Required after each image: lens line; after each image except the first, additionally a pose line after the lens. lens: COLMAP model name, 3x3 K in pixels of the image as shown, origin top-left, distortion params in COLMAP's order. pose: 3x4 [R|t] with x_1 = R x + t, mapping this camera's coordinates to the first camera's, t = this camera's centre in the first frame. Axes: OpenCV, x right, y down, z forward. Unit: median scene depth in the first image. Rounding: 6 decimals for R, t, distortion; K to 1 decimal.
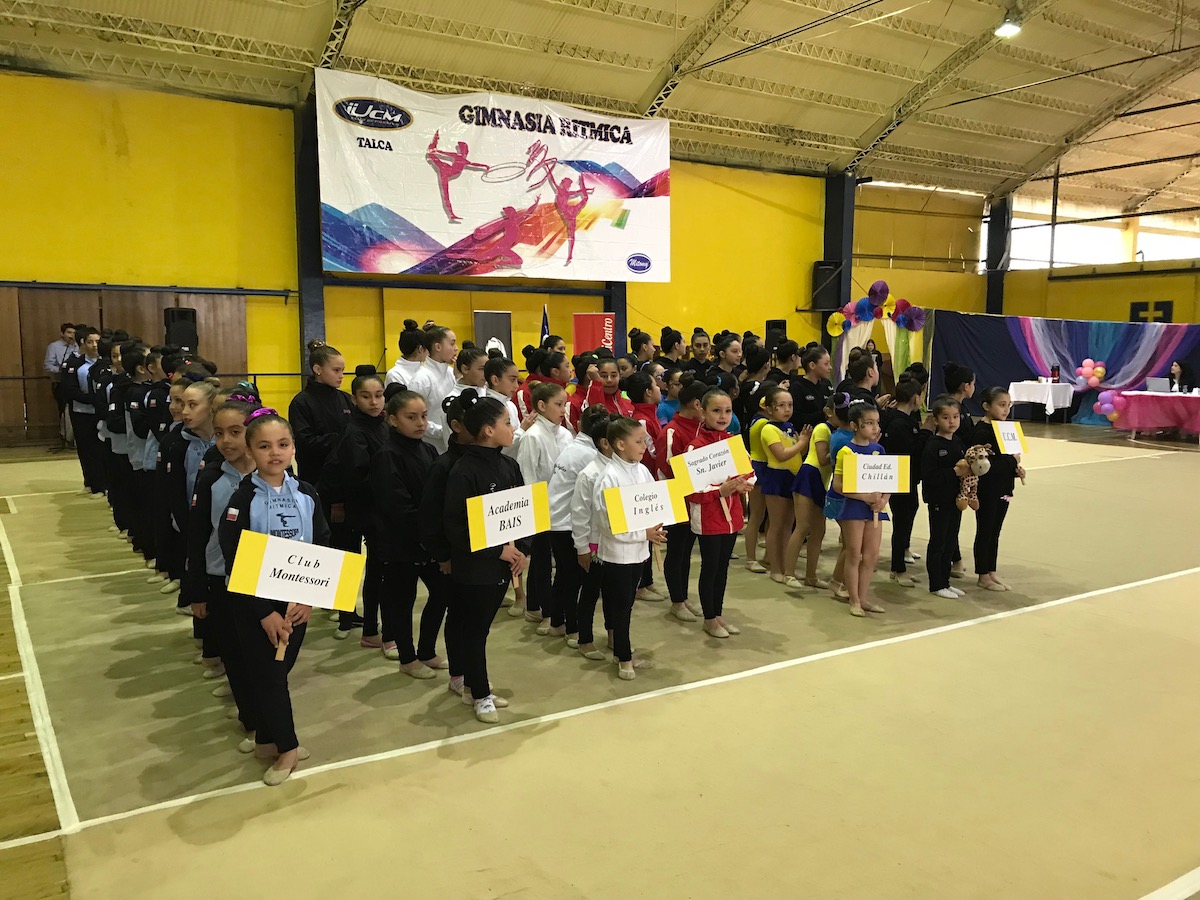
lens RADIAL K [[987.7, 0, 596.4], [0, 987.7, 447.4], [0, 0, 1]] dist [0.025256, -0.002010]
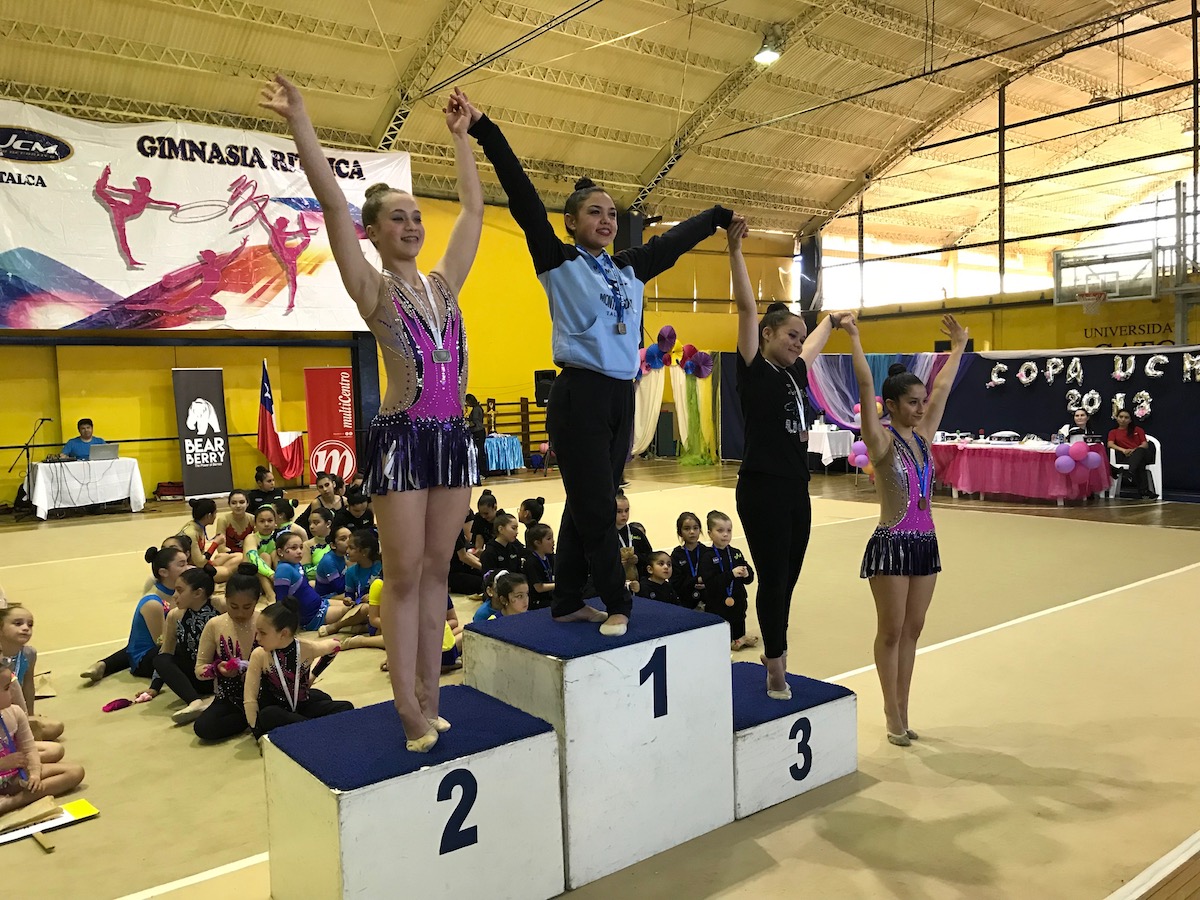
lens RADIAL K [[990.8, 0, 593.9], [0, 990.8, 446.0], [0, 0, 1]] dist [0.015467, 0.013889]
pose [[0.996144, -0.034225, 0.080782, 0.171178], [0.038260, 0.998068, -0.048950, -0.014472], [-0.078950, 0.051852, 0.995529, 0.106451]]
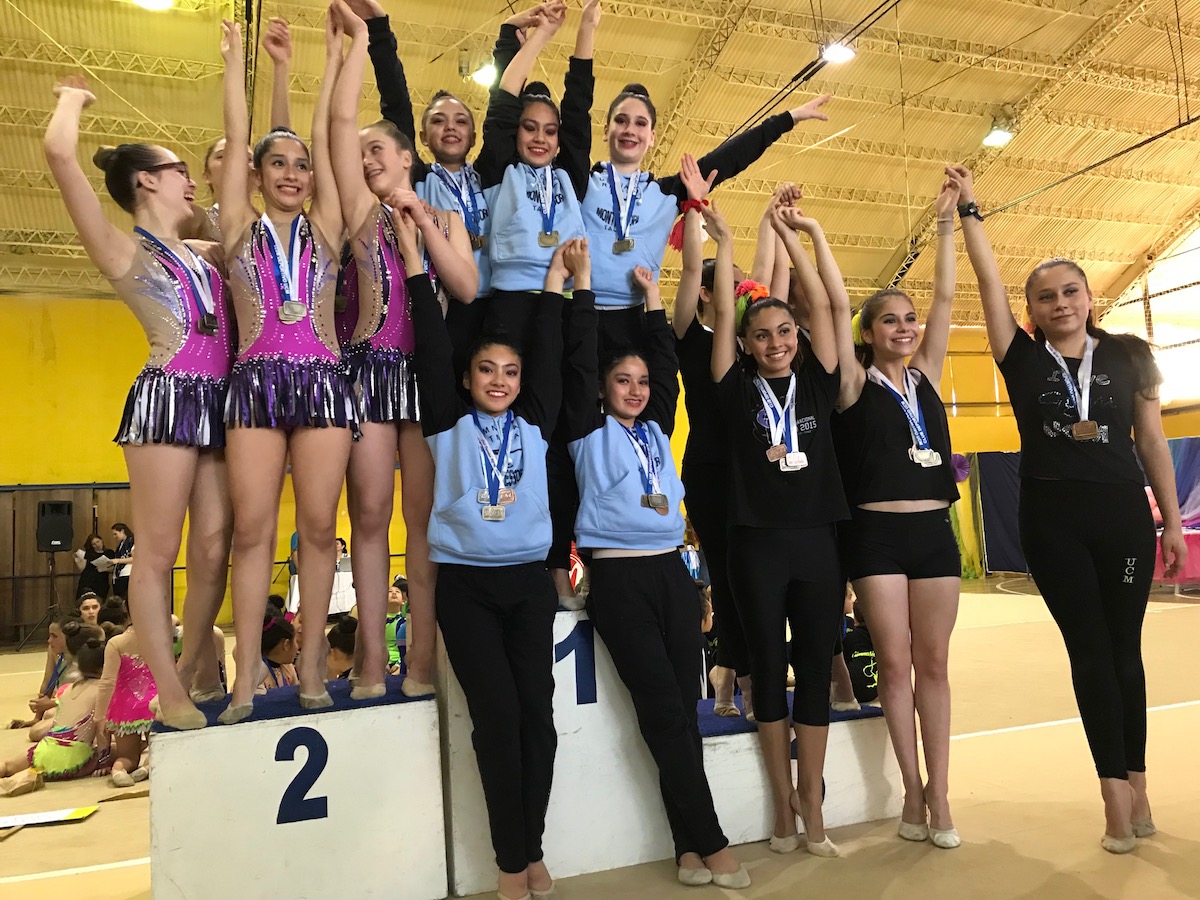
lens RADIAL K [[988.5, 0, 594.7], [0, 988.5, 444.9], [0, 0, 1]] dist [0.020261, 0.007738]
pose [[0.975124, -0.078841, -0.207164, 0.236004], [0.034952, 0.977604, -0.207530, 0.020823], [0.218886, 0.195127, 0.956041, 0.134528]]
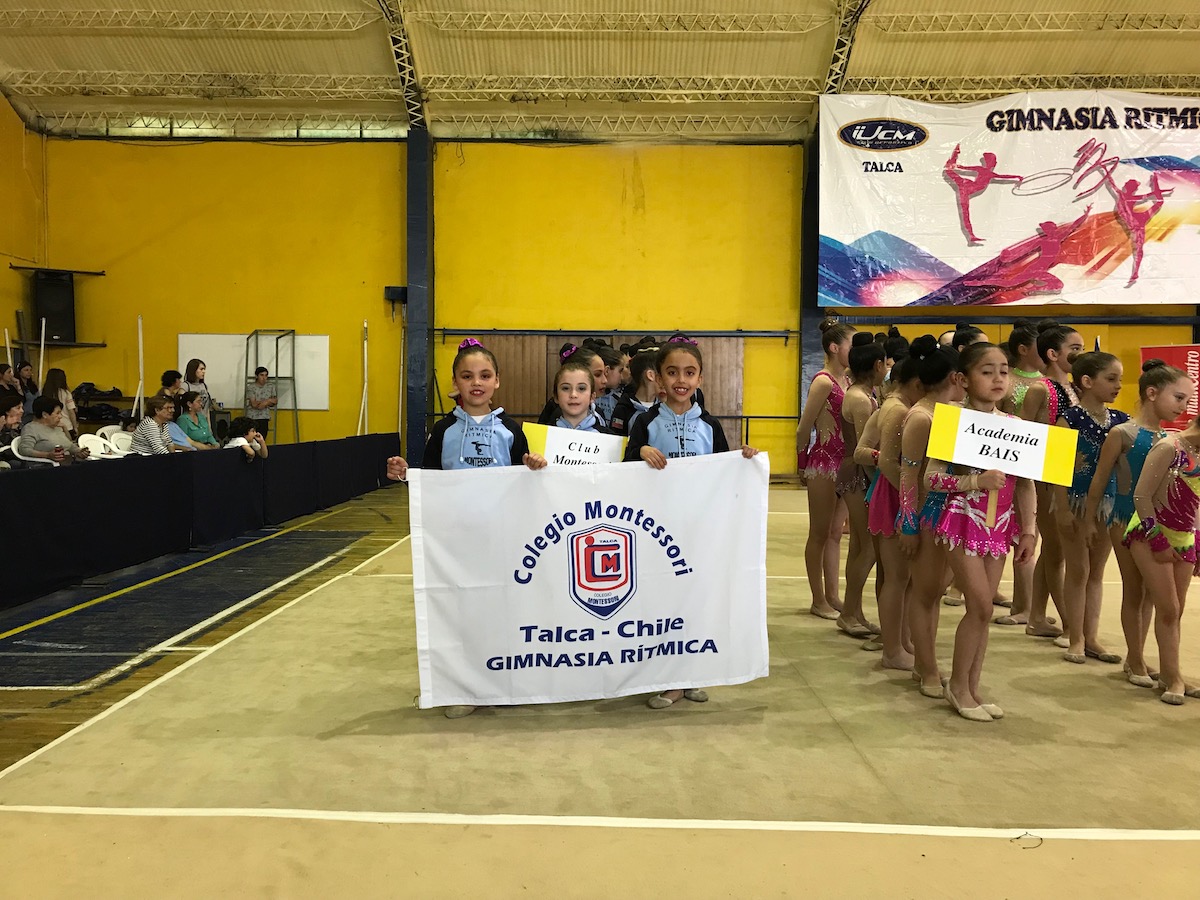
lens RADIAL K [[992.0, 0, 593.4], [0, 992.0, 444.9], [0, 0, 1]] dist [0.011481, 0.020475]
pose [[0.830202, 0.020060, -0.557101, 0.064267], [-0.062205, 0.996445, -0.056818, 0.016467], [0.553981, 0.081825, 0.828498, 0.102195]]
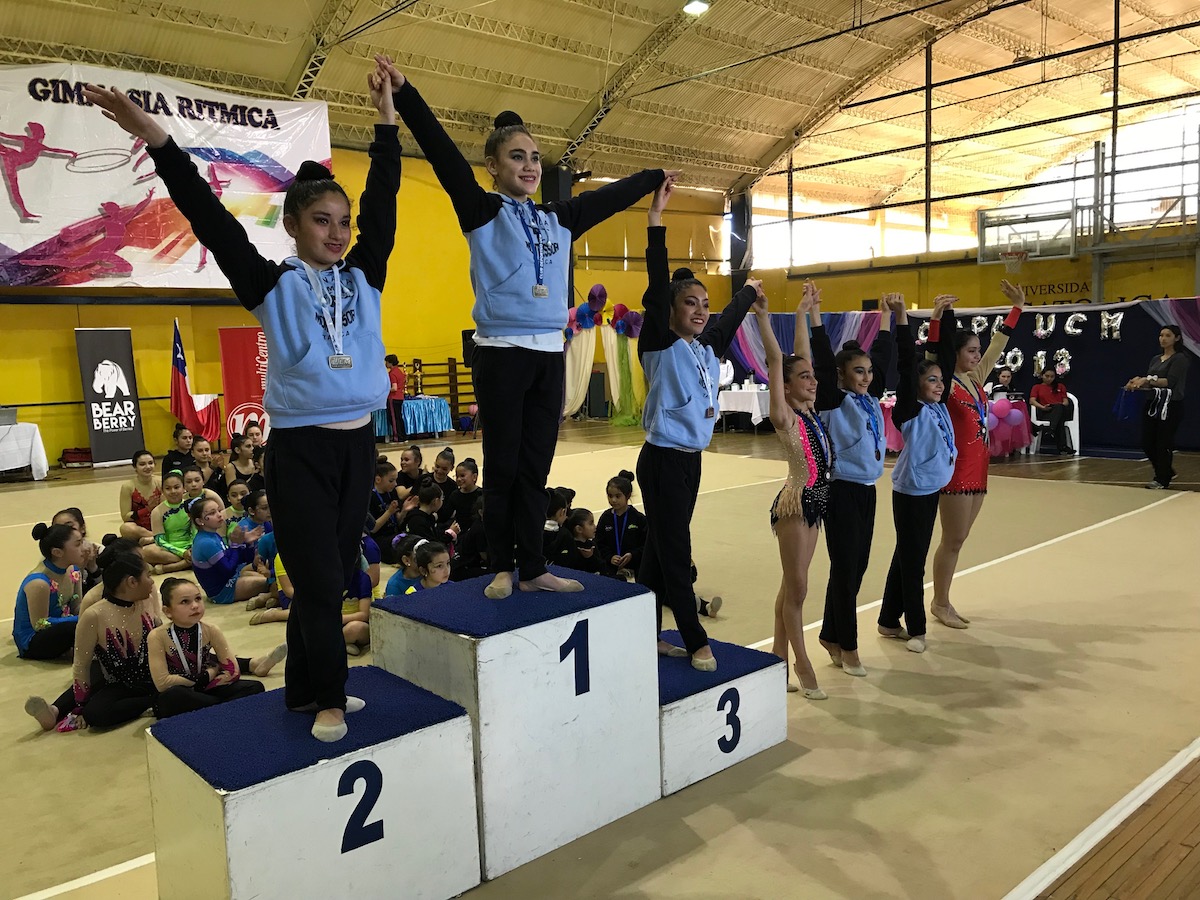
lens RADIAL K [[991.0, 0, 597.2], [0, 991.0, 446.7], [0, 0, 1]] dist [0.018513, 0.006721]
pose [[0.987664, -0.047944, 0.149071, 0.175526], [0.049306, 0.998769, -0.005451, -0.015178], [-0.148626, 0.012734, 0.988812, 0.118814]]
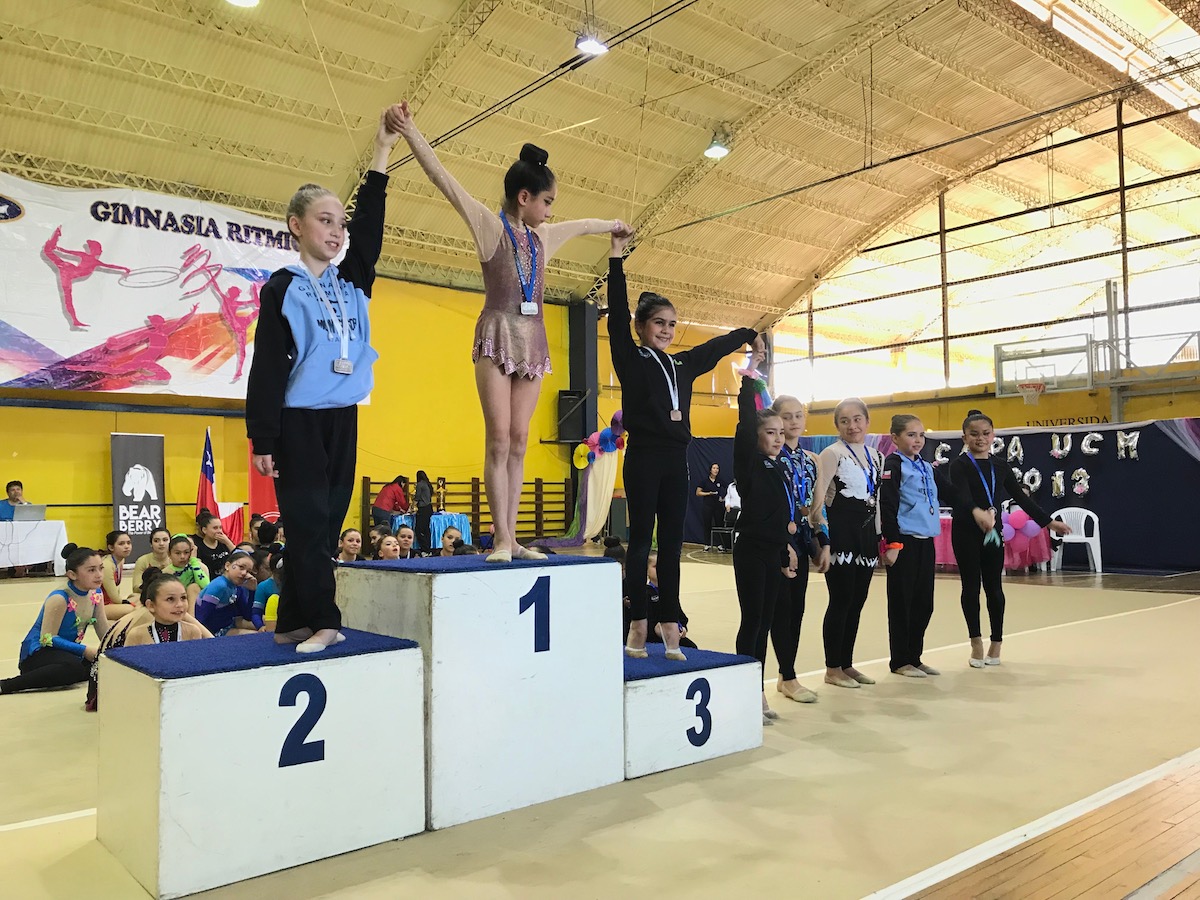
lens RADIAL K [[987.7, 0, 596.4], [0, 987.7, 447.4], [0, 0, 1]] dist [0.025256, -0.002010]
pose [[0.992614, -0.005541, 0.121185, 0.186015], [0.025156, 0.986643, -0.160943, 0.021198], [-0.118674, 0.162803, 0.979496, 0.116159]]
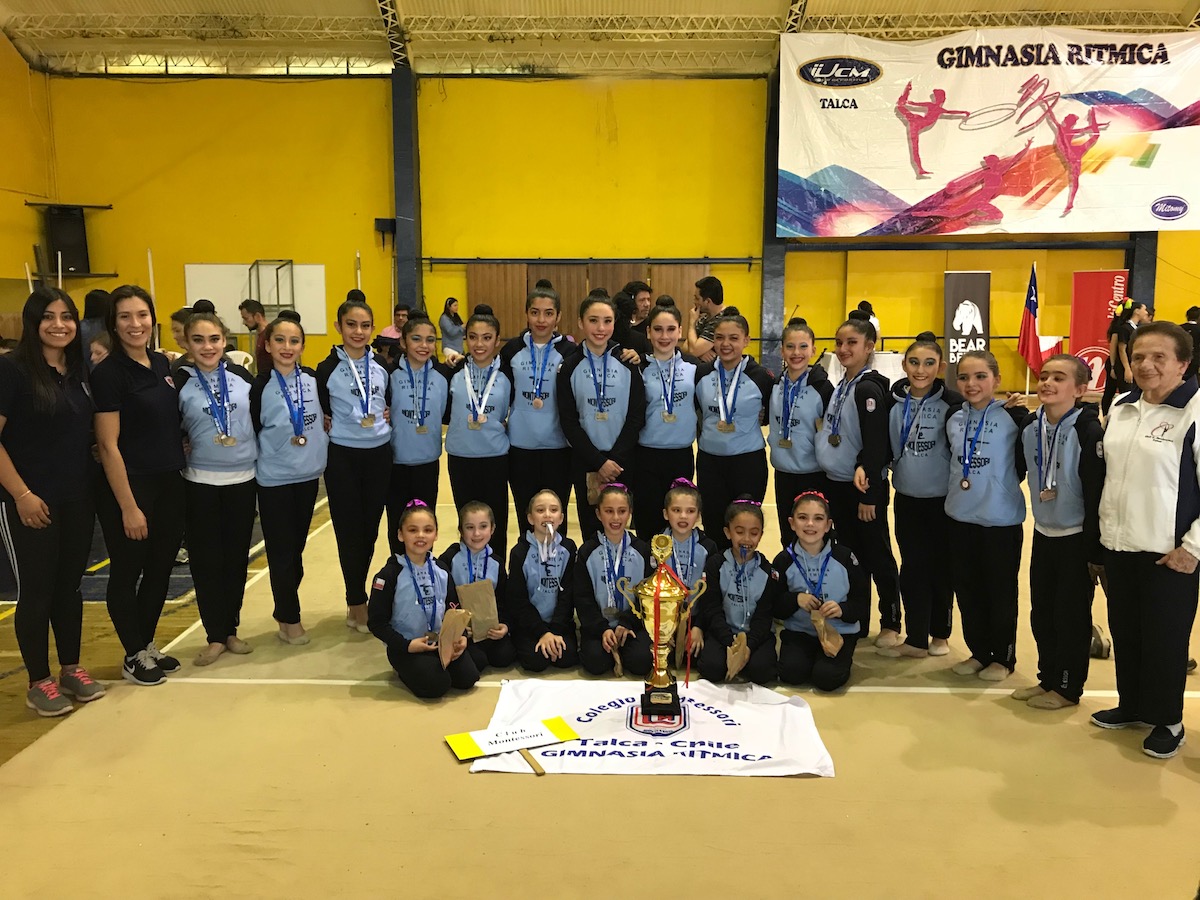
lens RADIAL K [[994.9, 0, 591.3], [0, 994.9, 445.6], [0, 0, 1]] dist [0.016060, 0.014509]
pose [[0.831587, 0.075059, -0.550300, 0.126011], [-0.054437, 0.997070, 0.053735, -0.009119], [0.552721, -0.014729, 0.833236, 0.038533]]
